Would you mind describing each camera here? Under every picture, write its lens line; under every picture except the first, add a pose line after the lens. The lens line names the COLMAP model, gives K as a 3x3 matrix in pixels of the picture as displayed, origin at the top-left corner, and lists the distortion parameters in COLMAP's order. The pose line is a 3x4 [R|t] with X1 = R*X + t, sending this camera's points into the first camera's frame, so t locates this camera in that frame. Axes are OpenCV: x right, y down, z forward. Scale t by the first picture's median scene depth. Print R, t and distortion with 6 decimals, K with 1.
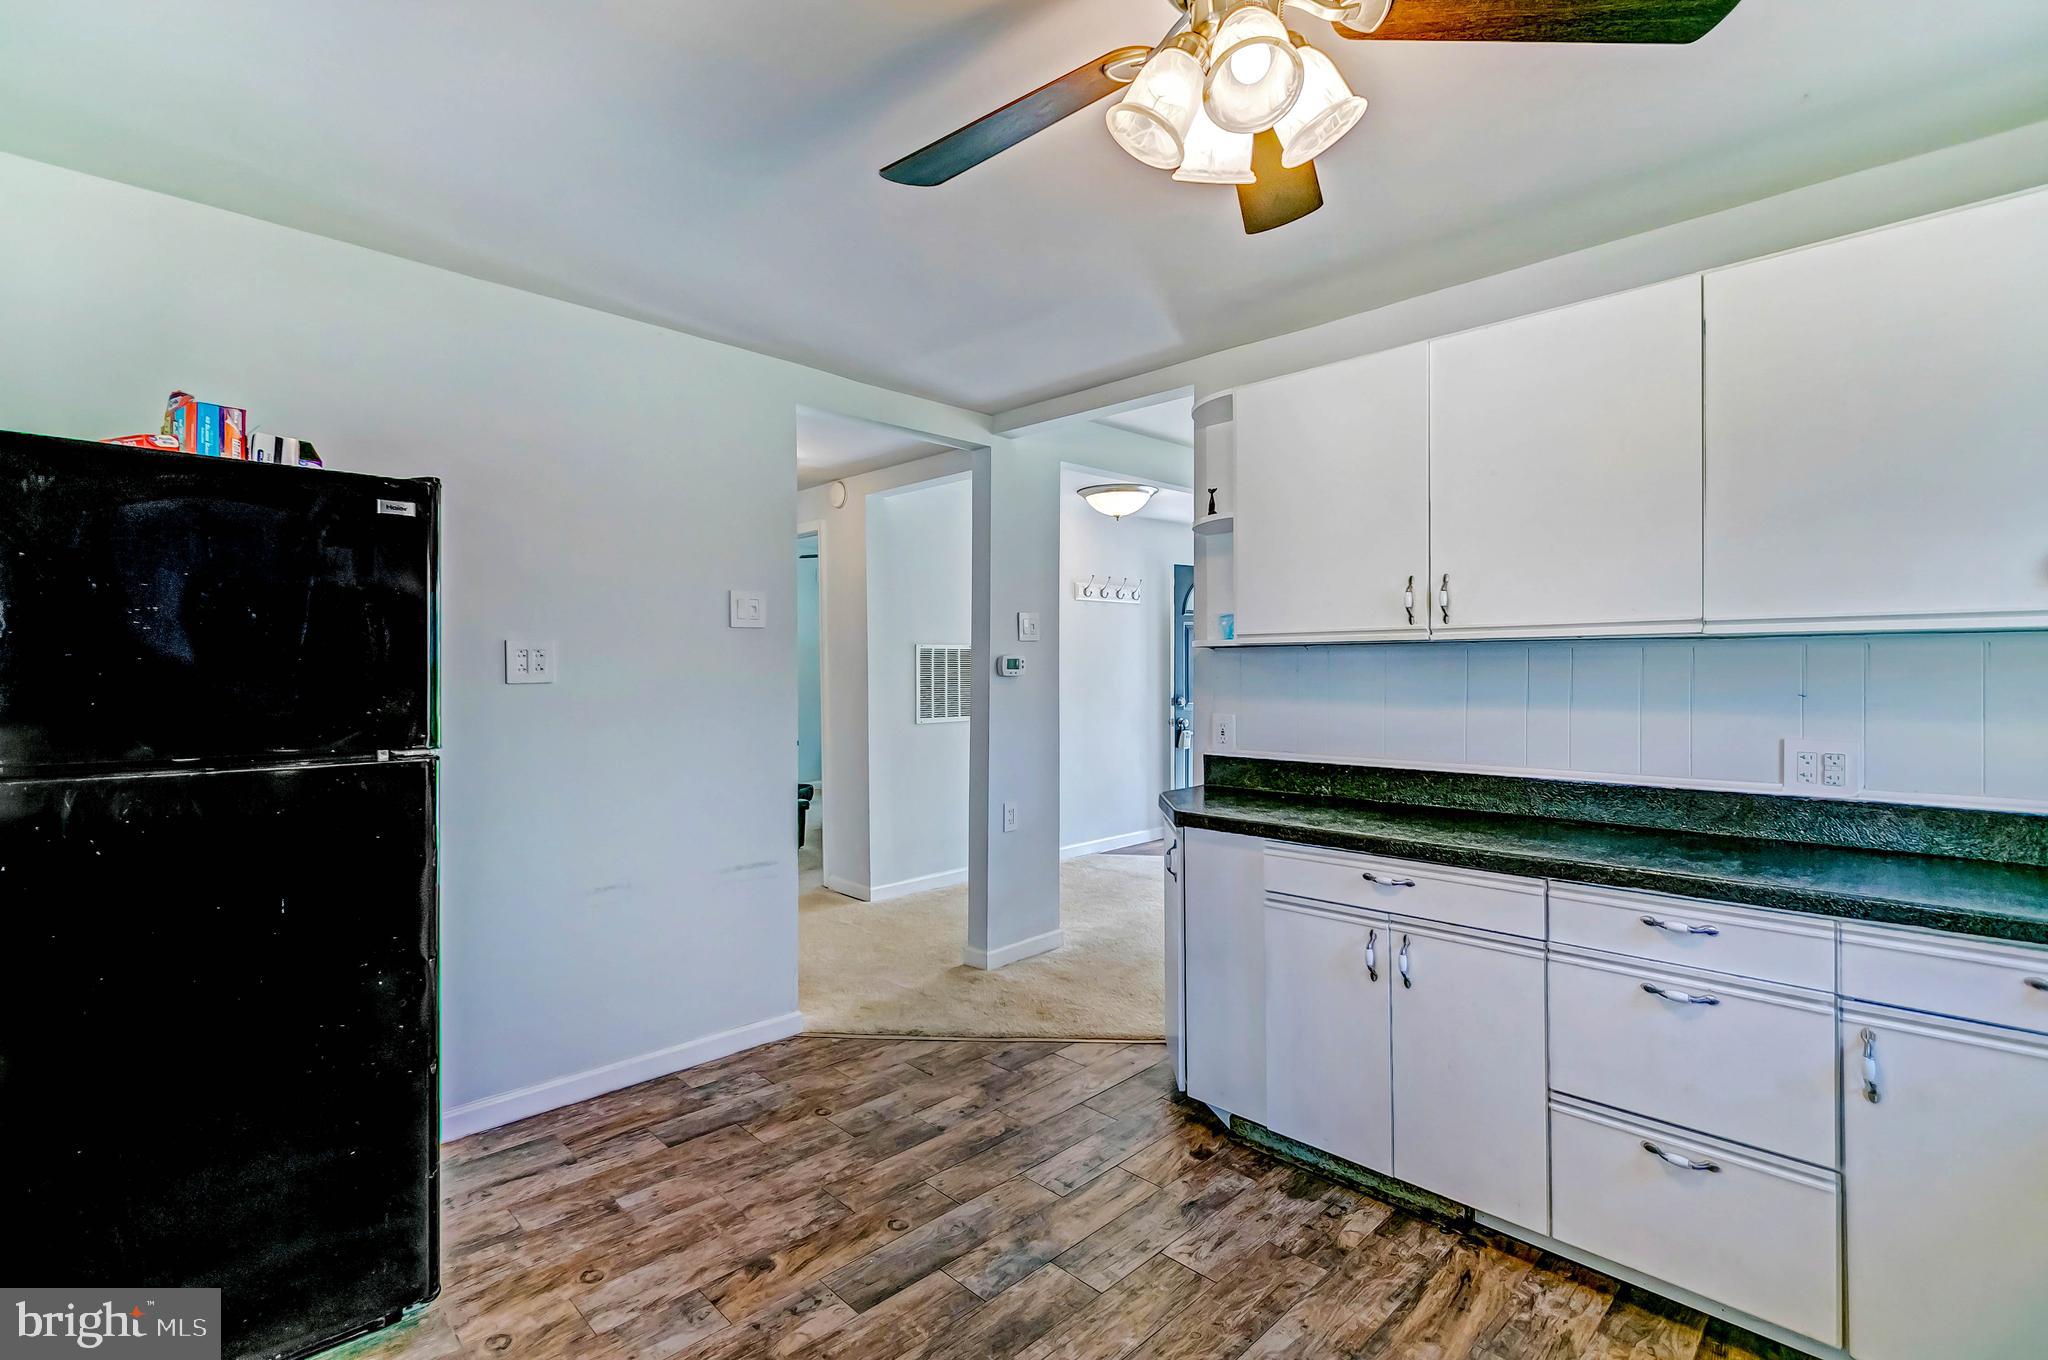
lens RADIAL K [[936.9, 0, 1012.7], [0, 936.9, 672.8], [0, 0, 1]] dist [0.000263, -0.001631]
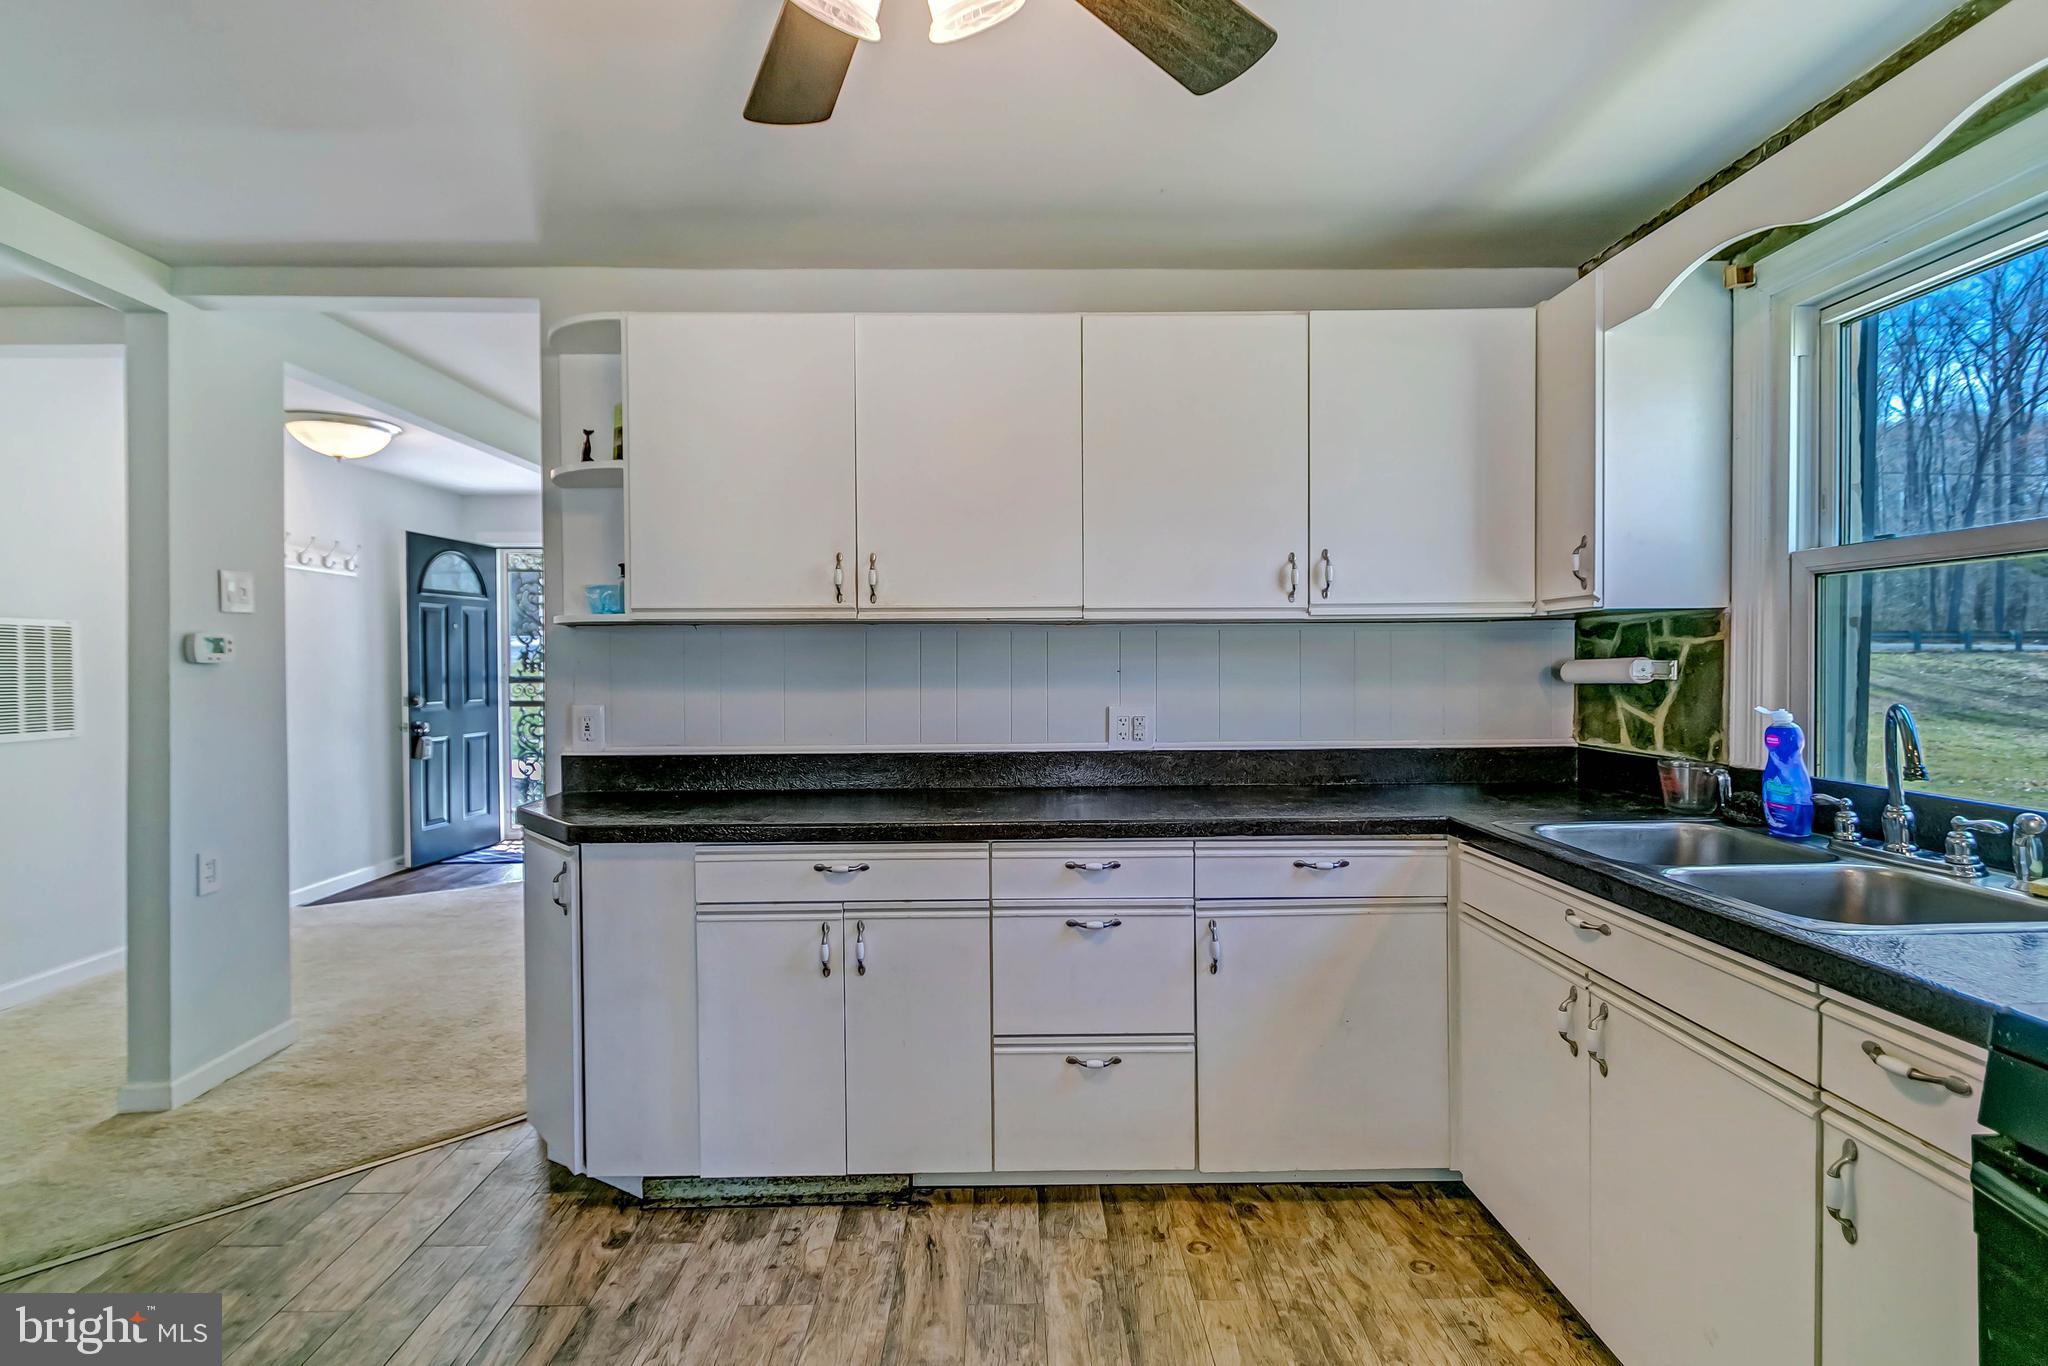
lens RADIAL K [[936.6, 0, 1017.6], [0, 936.6, 681.0], [0, 0, 1]] dist [0.001932, -0.001469]
pose [[0.688681, -0.012493, 0.724956, -0.157283], [0.005136, 0.999911, 0.012353, 0.018830], [-0.725046, -0.004784, 0.688684, 0.201652]]
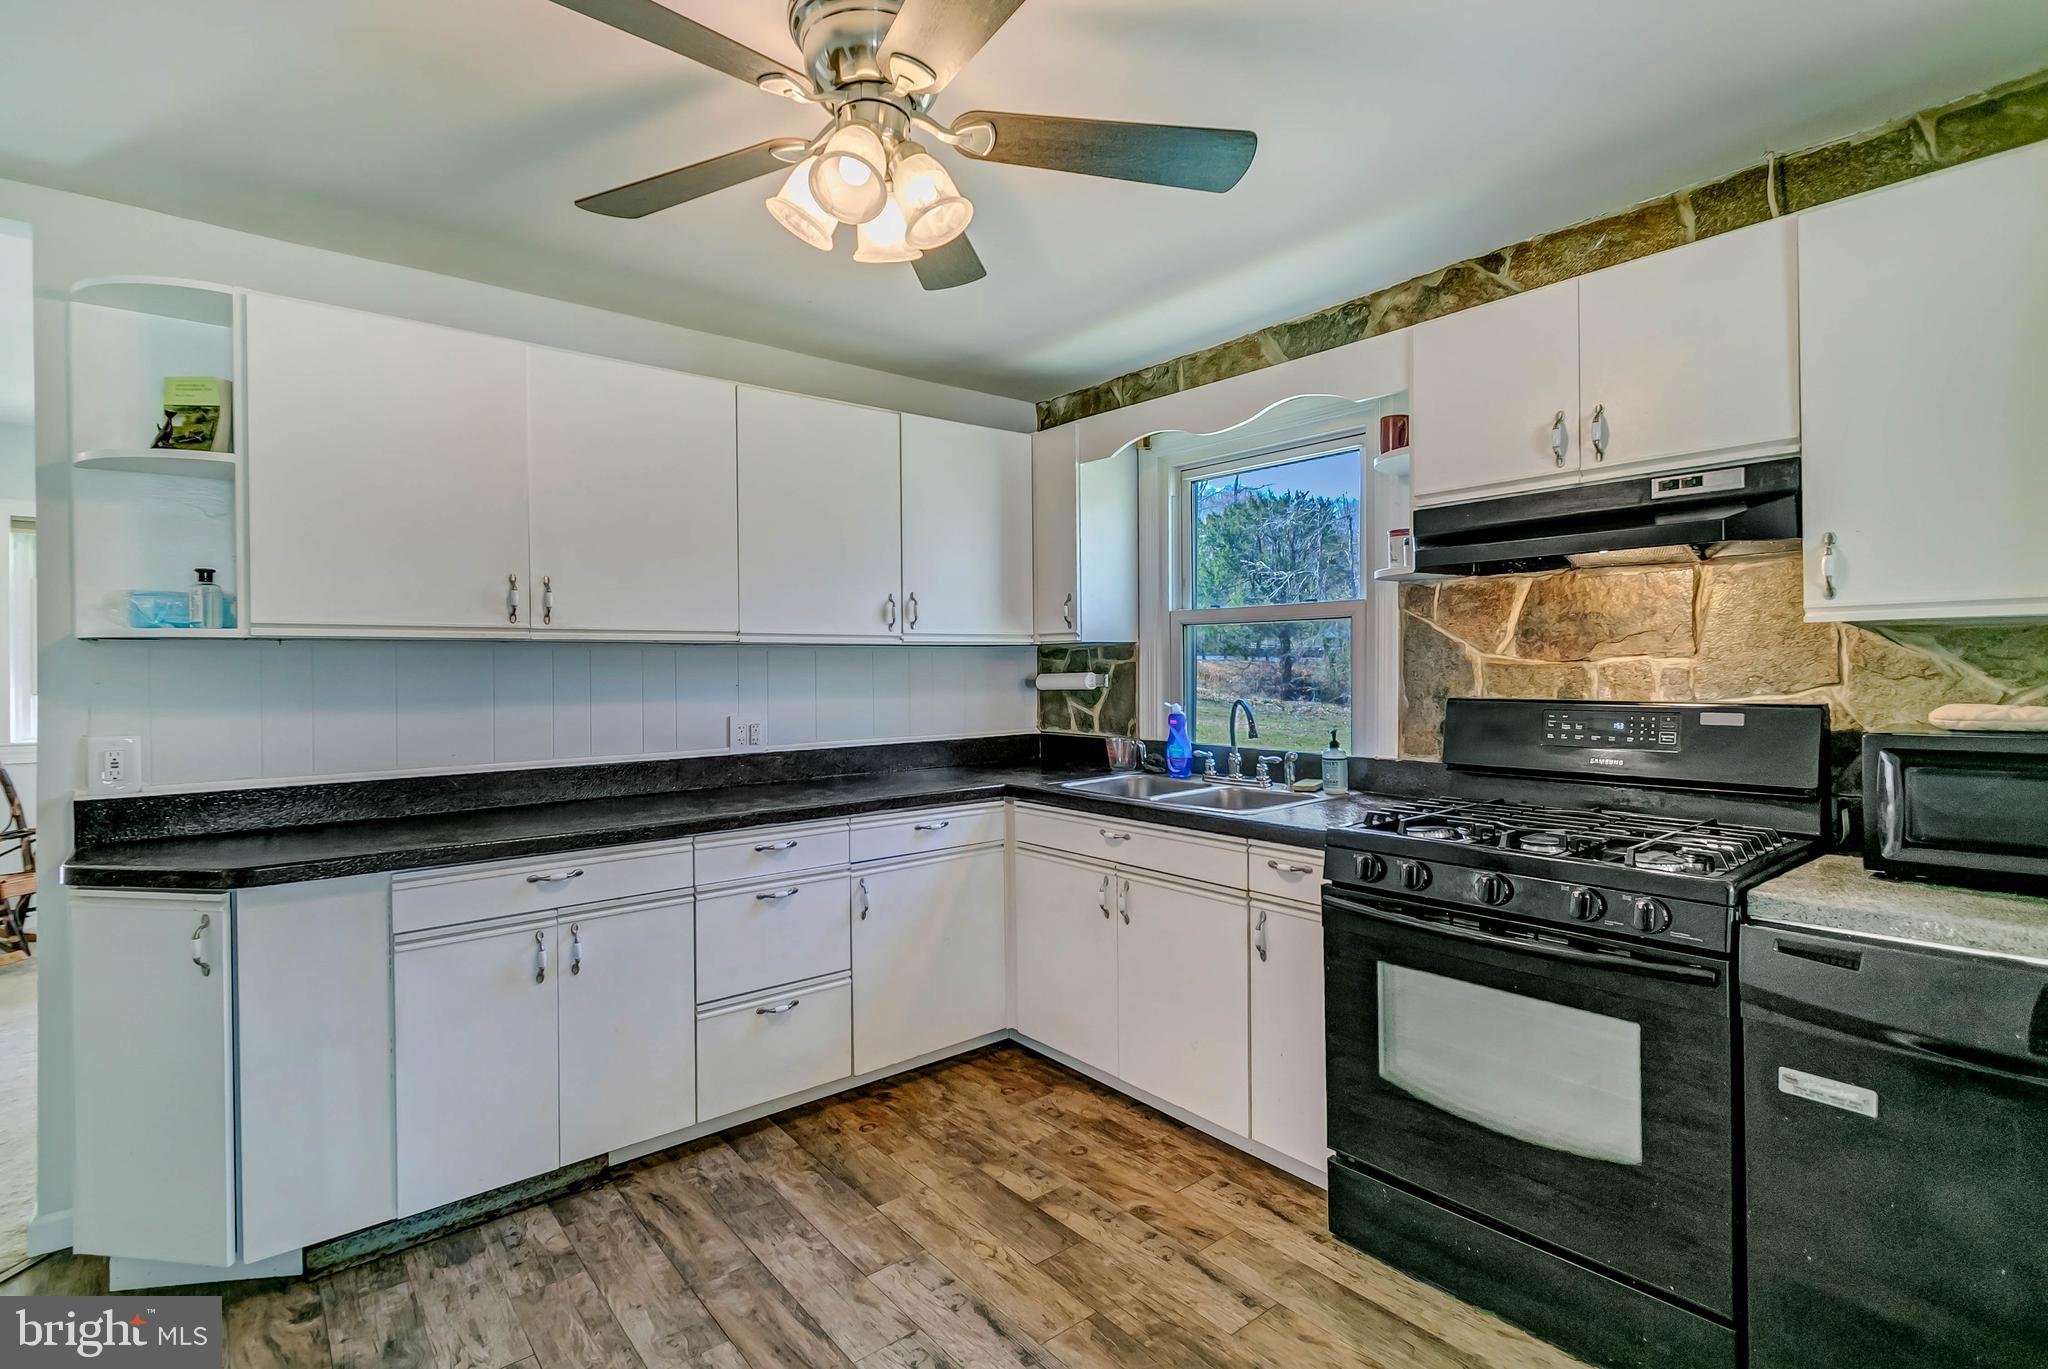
lens RADIAL K [[947.2, 0, 1009.7], [0, 947.2, 682.9], [0, 0, 1]] dist [0.002002, -0.001012]
pose [[0.093098, -0.013575, 0.995564, -0.539462], [0.011663, 0.999853, 0.012543, 0.005451], [-0.995589, 0.010444, 0.093242, 0.393845]]
